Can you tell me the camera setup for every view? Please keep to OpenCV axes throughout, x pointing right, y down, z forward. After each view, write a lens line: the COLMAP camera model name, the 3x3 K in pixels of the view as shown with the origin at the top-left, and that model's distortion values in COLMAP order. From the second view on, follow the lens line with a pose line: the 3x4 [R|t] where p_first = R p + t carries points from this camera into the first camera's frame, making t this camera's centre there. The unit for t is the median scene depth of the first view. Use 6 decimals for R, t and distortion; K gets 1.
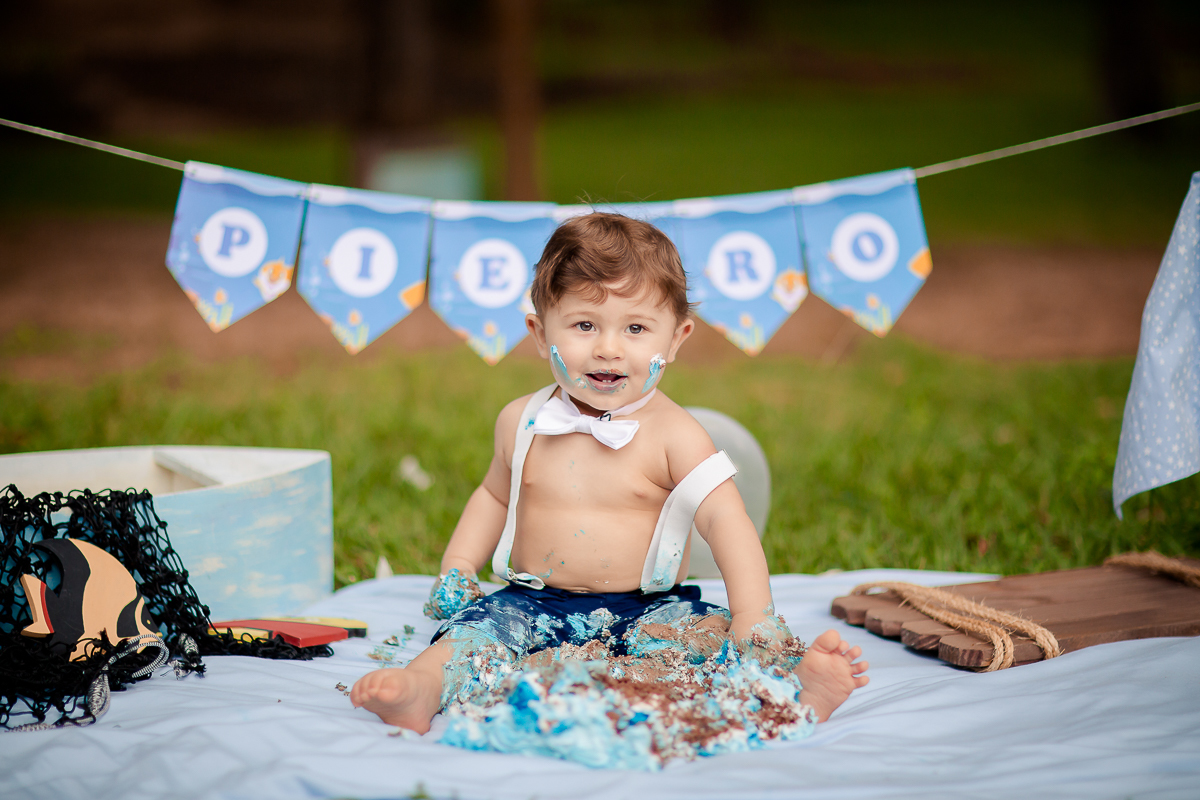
lens RADIAL K [[4039.7, 0, 559.0], [0, 4039.7, 373.6], [0, 0, 1]] dist [0.031014, 0.000000]
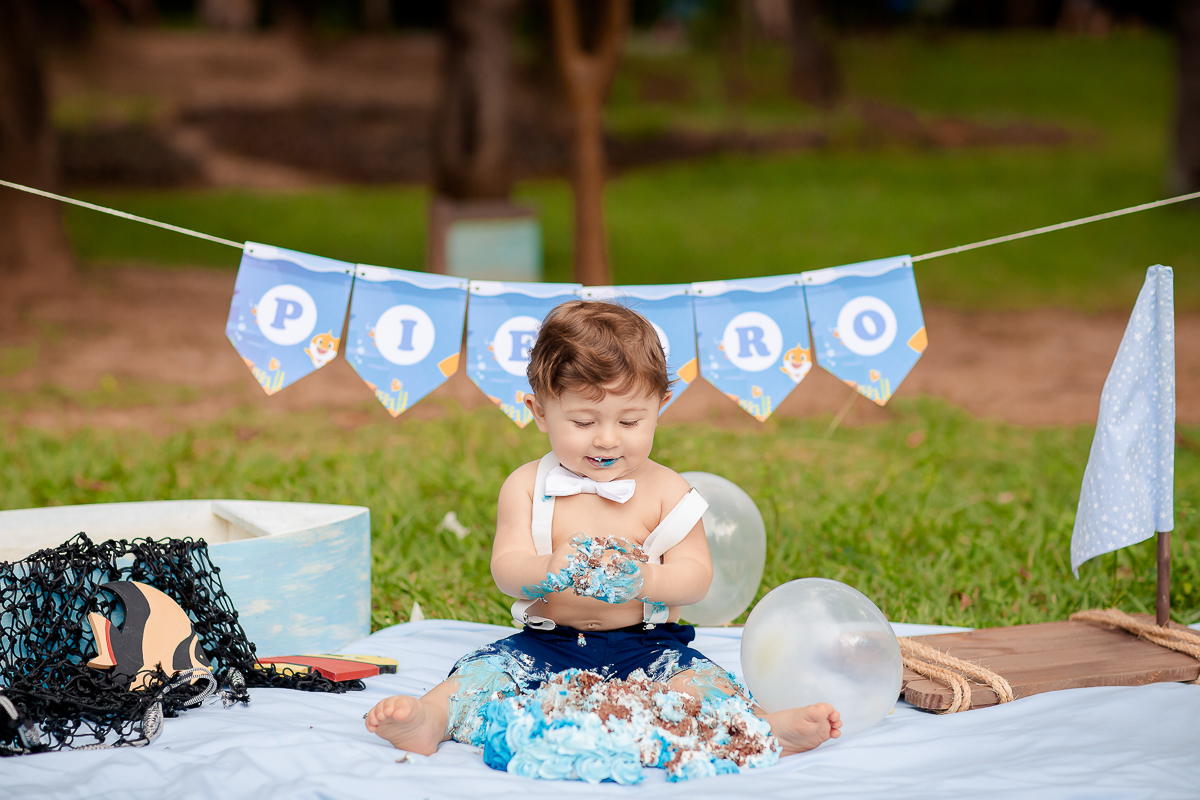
lens RADIAL K [[4848.2, 0, 551.4], [0, 4848.2, 371.1], [0, 0, 1]] dist [0.063926, 0.000000]
pose [[0.998875, 0.014412, -0.045172, 0.050998], [-0.014485, 0.999894, -0.001289, -0.016242], [0.045148, 0.001942, 0.998978, -0.315512]]
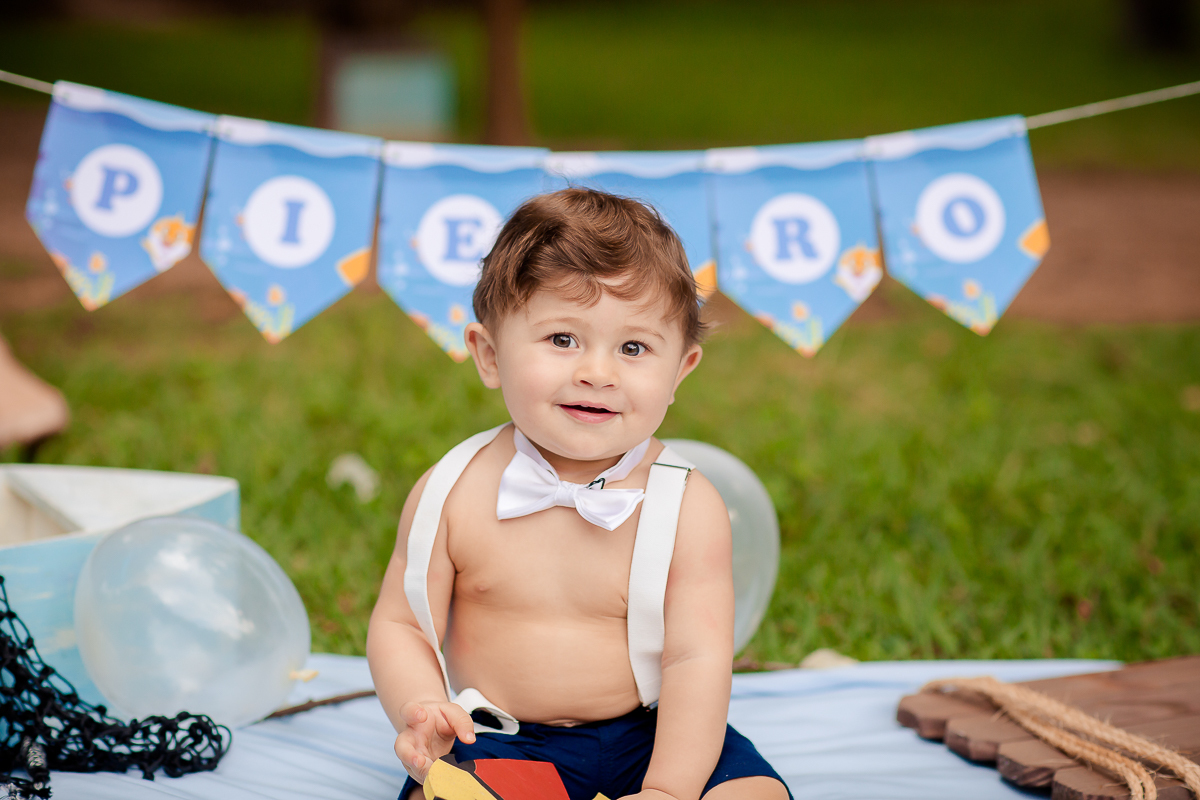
lens RADIAL K [[3618.3, 0, 645.6], [0, 3618.3, 361.1], [0, 0, 1]] dist [-0.208663, 0.000000]
pose [[0.999641, 0.026329, -0.004875, 0.021703], [-0.026235, 0.999485, 0.018465, -0.015793], [0.005359, -0.018330, 0.999818, 0.331255]]
